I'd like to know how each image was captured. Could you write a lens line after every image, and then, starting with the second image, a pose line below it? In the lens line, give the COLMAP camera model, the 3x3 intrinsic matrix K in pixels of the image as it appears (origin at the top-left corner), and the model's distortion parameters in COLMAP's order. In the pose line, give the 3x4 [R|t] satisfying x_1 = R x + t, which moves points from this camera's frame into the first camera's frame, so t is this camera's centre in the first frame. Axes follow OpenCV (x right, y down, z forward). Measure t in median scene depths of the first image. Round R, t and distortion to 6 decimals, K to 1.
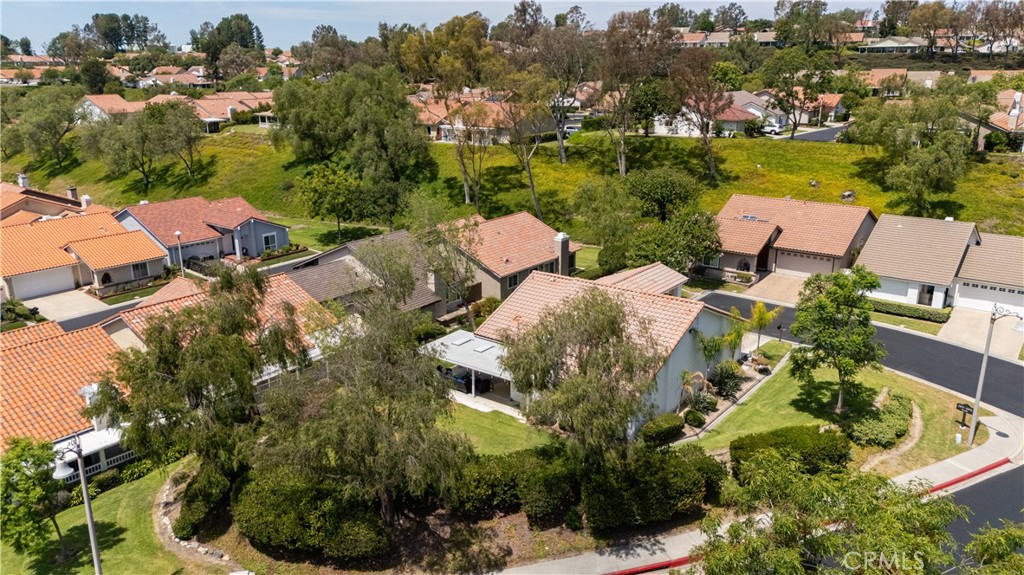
lens RADIAL K [[761.8, 0, 512.0], [0, 761.8, 287.5], [0, 0, 1]] dist [0.037157, -0.005507]
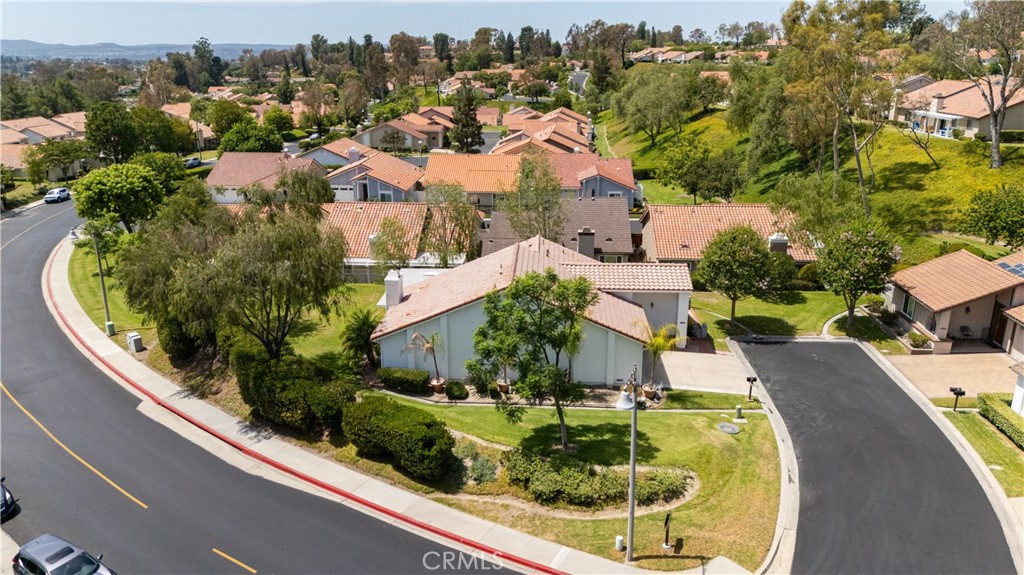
lens RADIAL K [[752.2, 0, 512.0], [0, 752.2, 287.5], [0, 0, 1]] dist [0.067517, -0.059608]
pose [[0.566726, 0.252179, -0.784364, 0.953650], [-0.241096, 0.961094, 0.134801, -0.095564], [0.787842, 0.112711, 0.605476, 0.444109]]
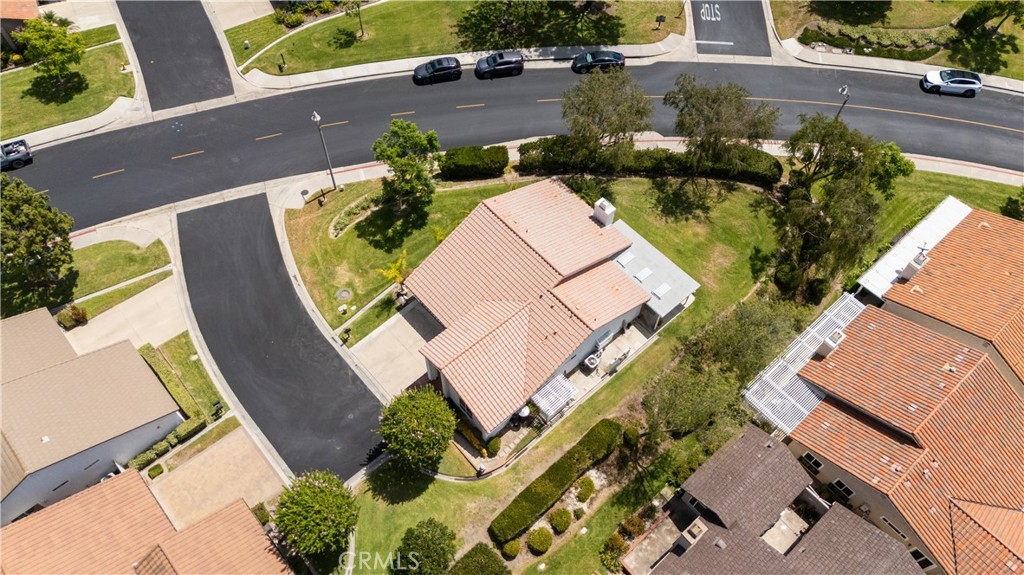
lens RADIAL K [[761.8, 0, 512.0], [0, 761.8, 287.5], [0, 0, 1]] dist [0.037157, -0.005507]
pose [[-0.982286, -0.165663, 0.087579, 0.067542], [0.041887, 0.261428, 0.964314, -1.154129], [-0.182647, 0.950900, -0.249858, 1.428111]]
